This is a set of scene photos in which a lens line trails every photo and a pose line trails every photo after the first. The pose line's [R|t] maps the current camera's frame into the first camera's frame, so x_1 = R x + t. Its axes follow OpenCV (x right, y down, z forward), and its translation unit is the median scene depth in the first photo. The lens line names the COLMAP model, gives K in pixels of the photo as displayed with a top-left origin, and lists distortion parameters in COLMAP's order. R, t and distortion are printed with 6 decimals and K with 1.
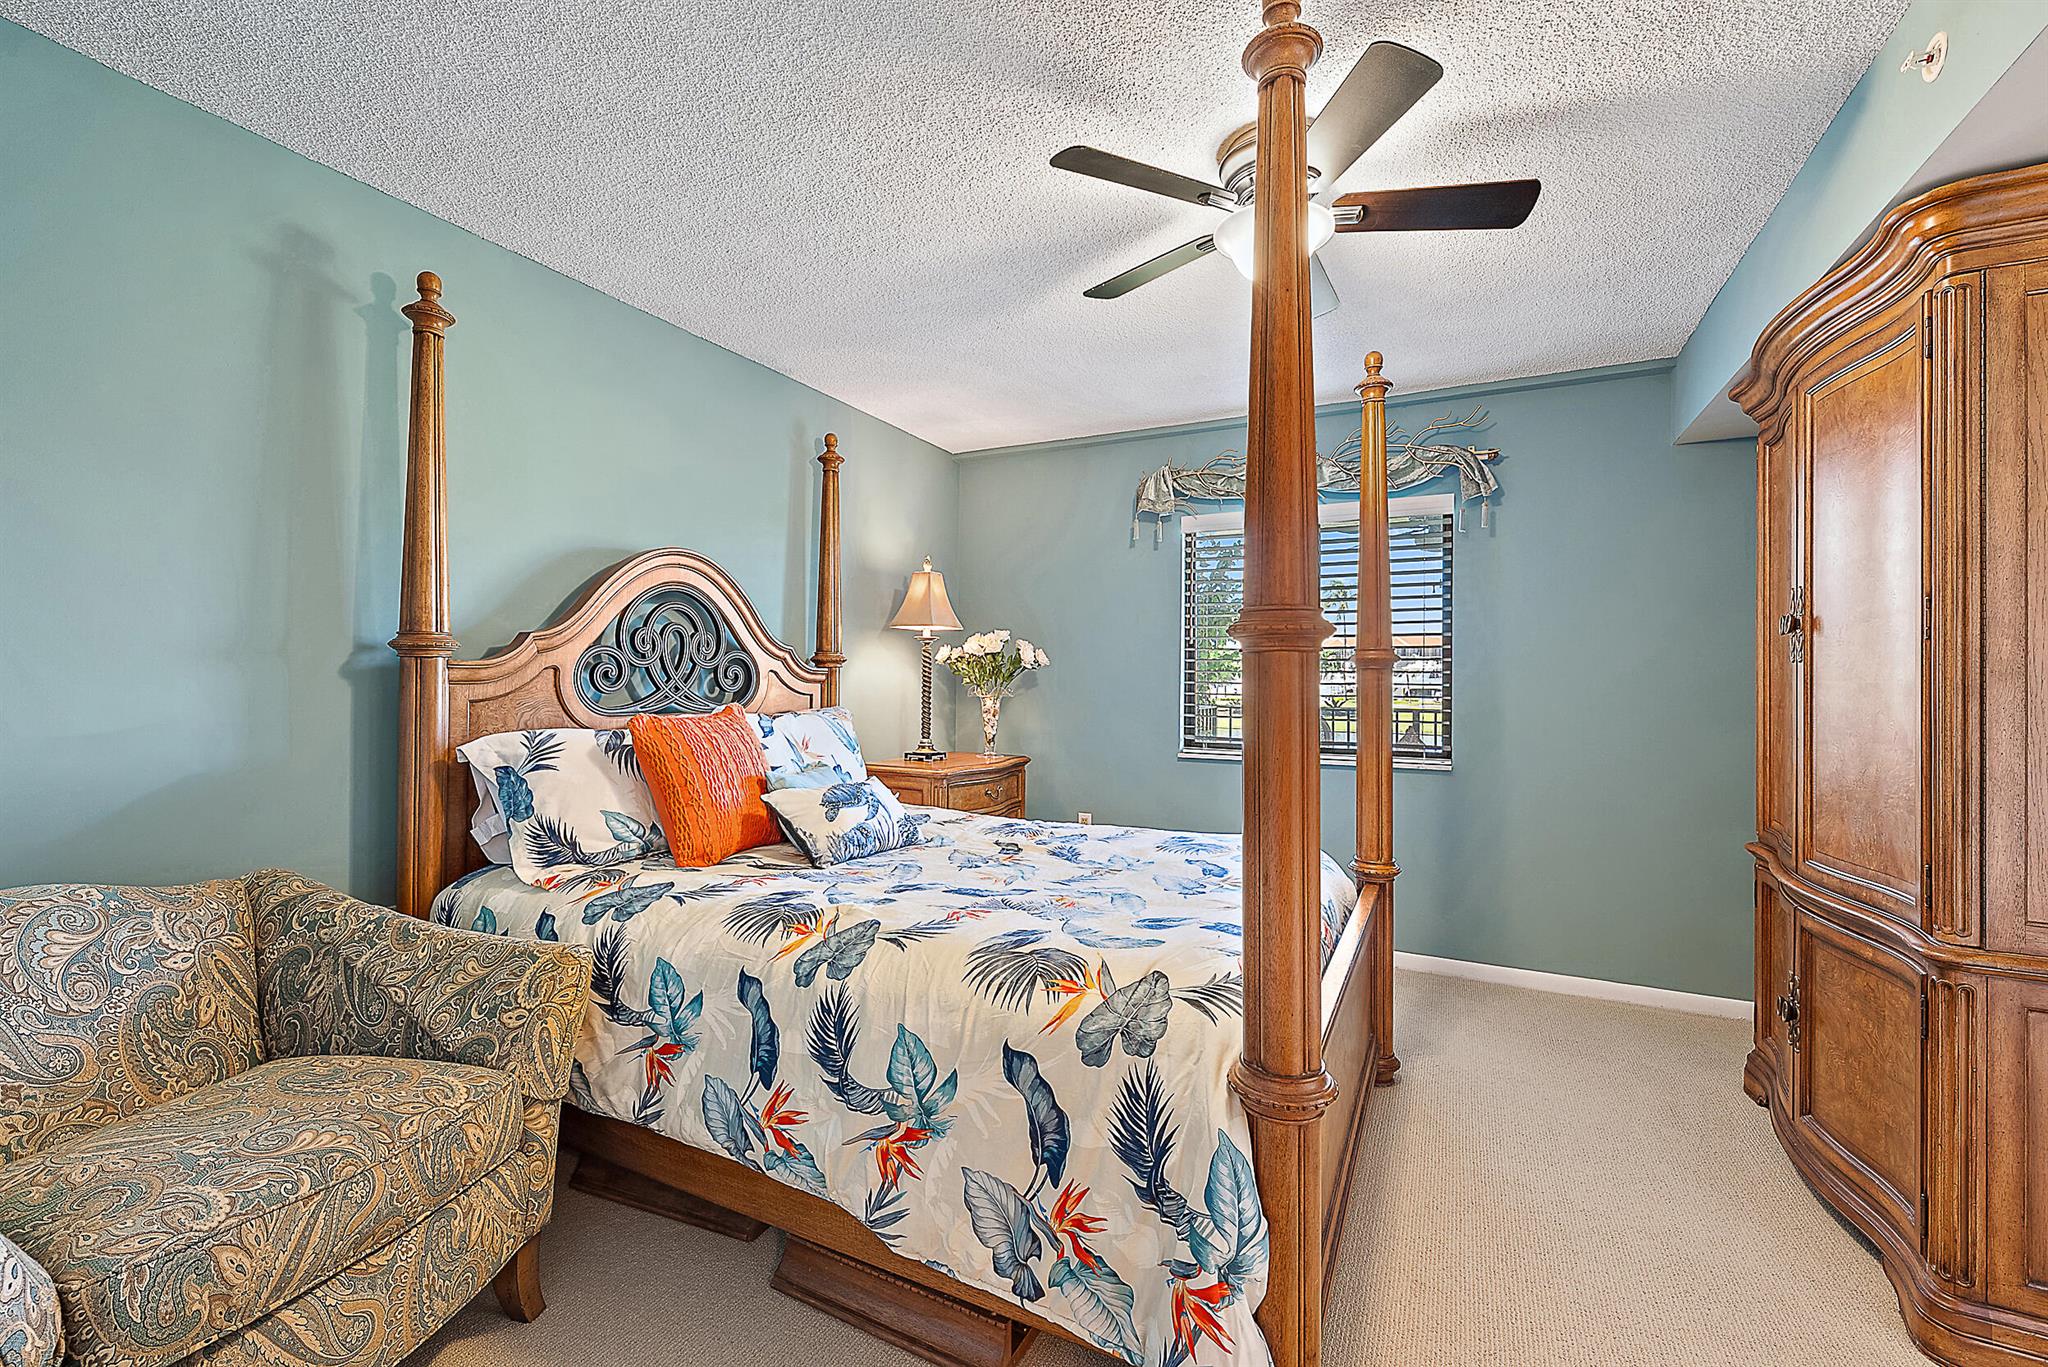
lens RADIAL K [[860.4, 0, 1044.9], [0, 860.4, 680.4], [0, 0, 1]] dist [-0.002377, -0.000790]
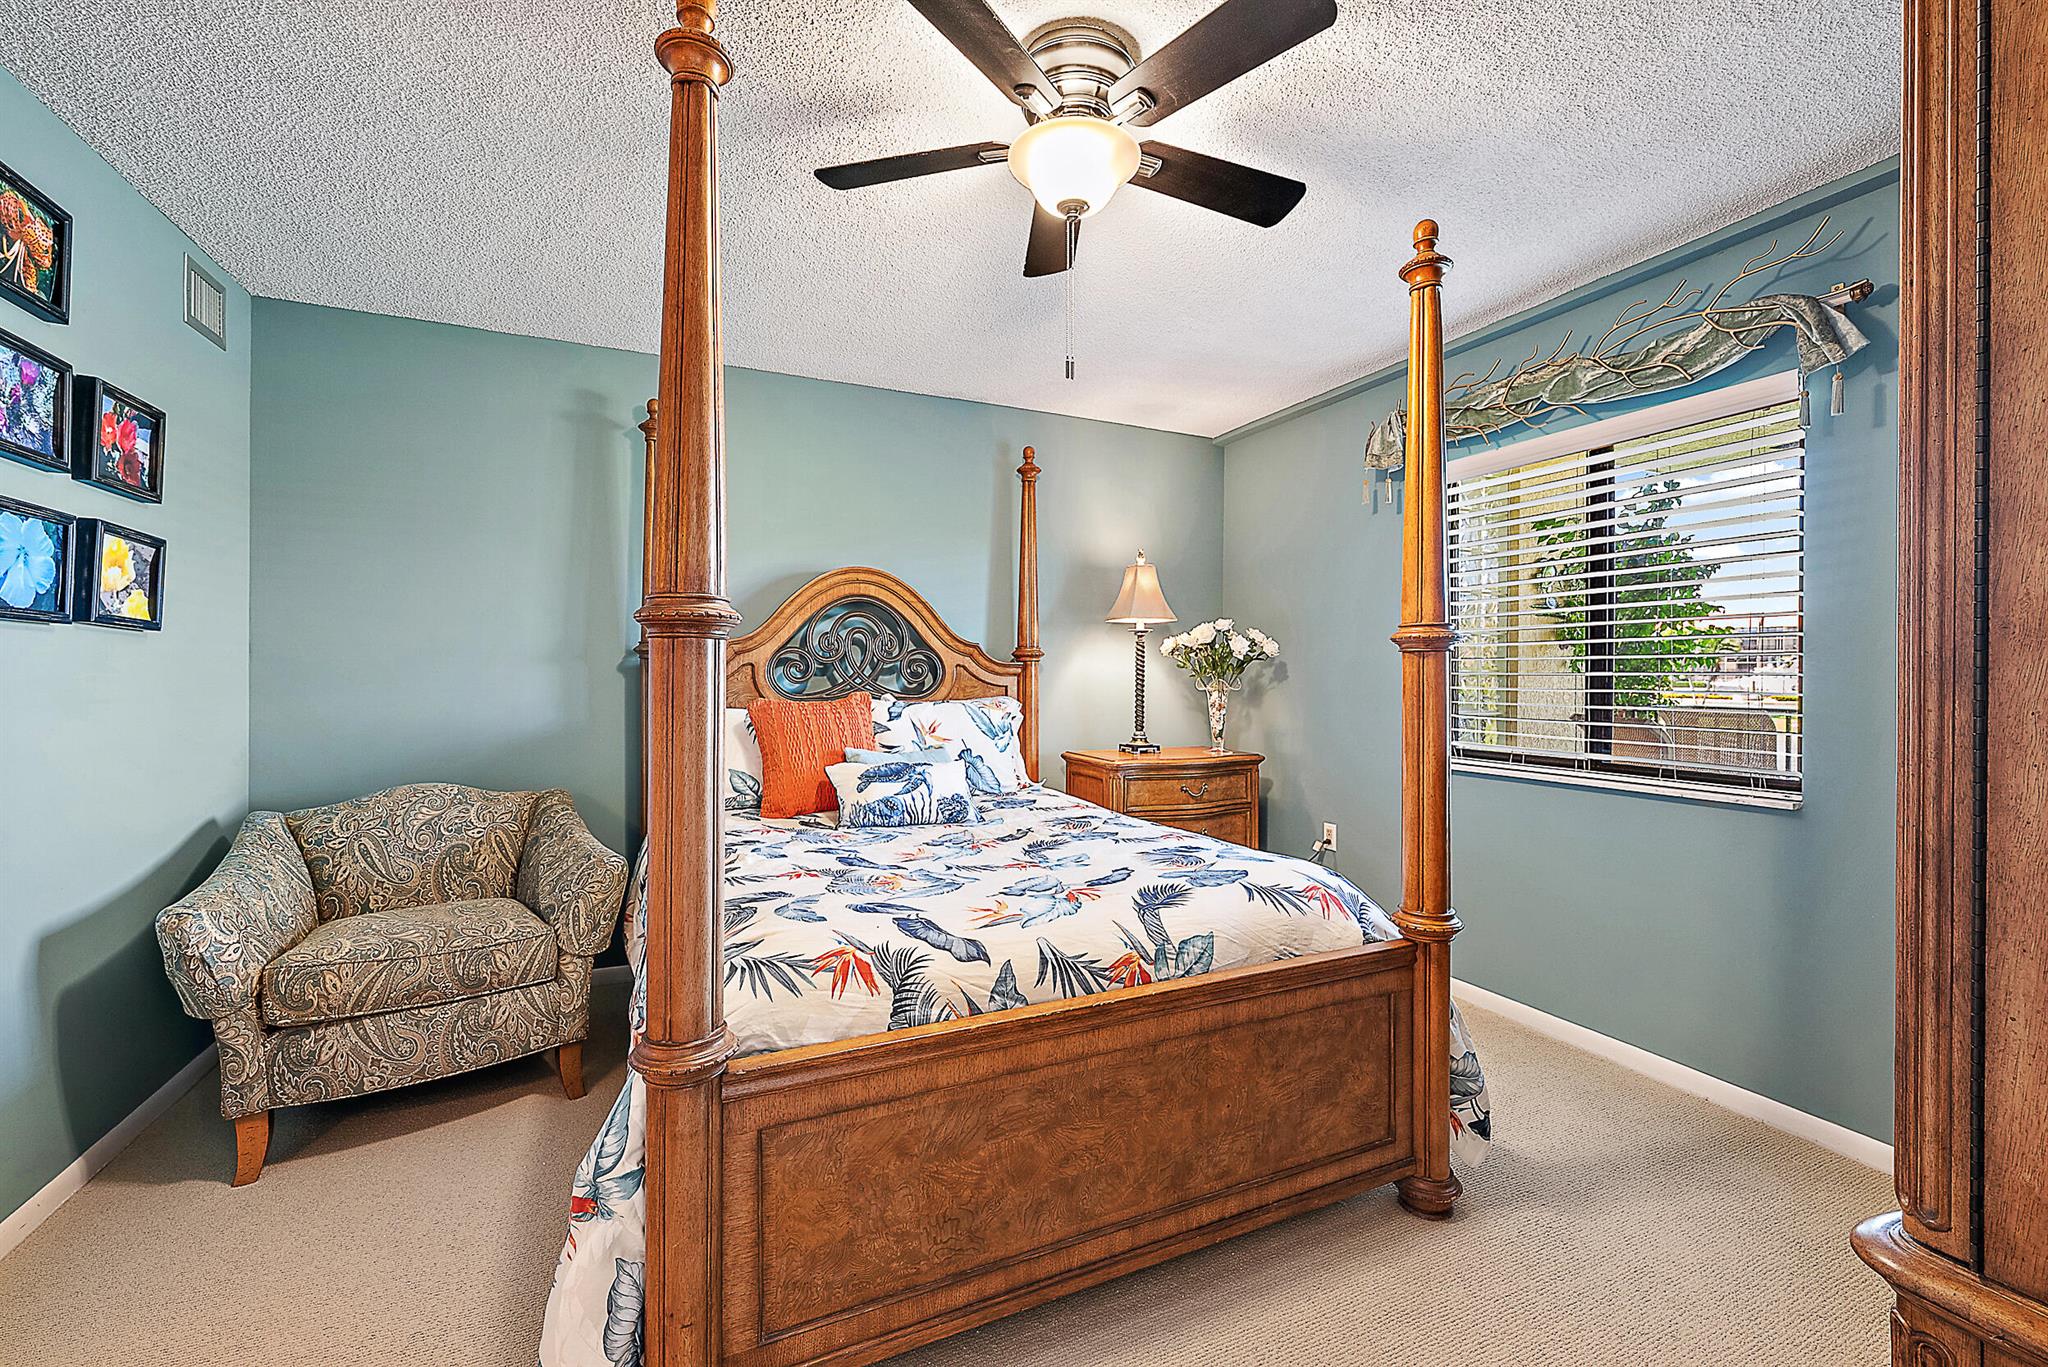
lens RADIAL K [[860.4, 0, 1038.8], [0, 860.4, 680.3], [0, 0, 1]] dist [-0.002377, -0.000790]
pose [[0.771800, -0.001472, -0.635864, 0.611685], [0.003909, 0.999989, 0.002429, 0.008536], [0.635853, -0.004360, 0.771798, 0.225737]]
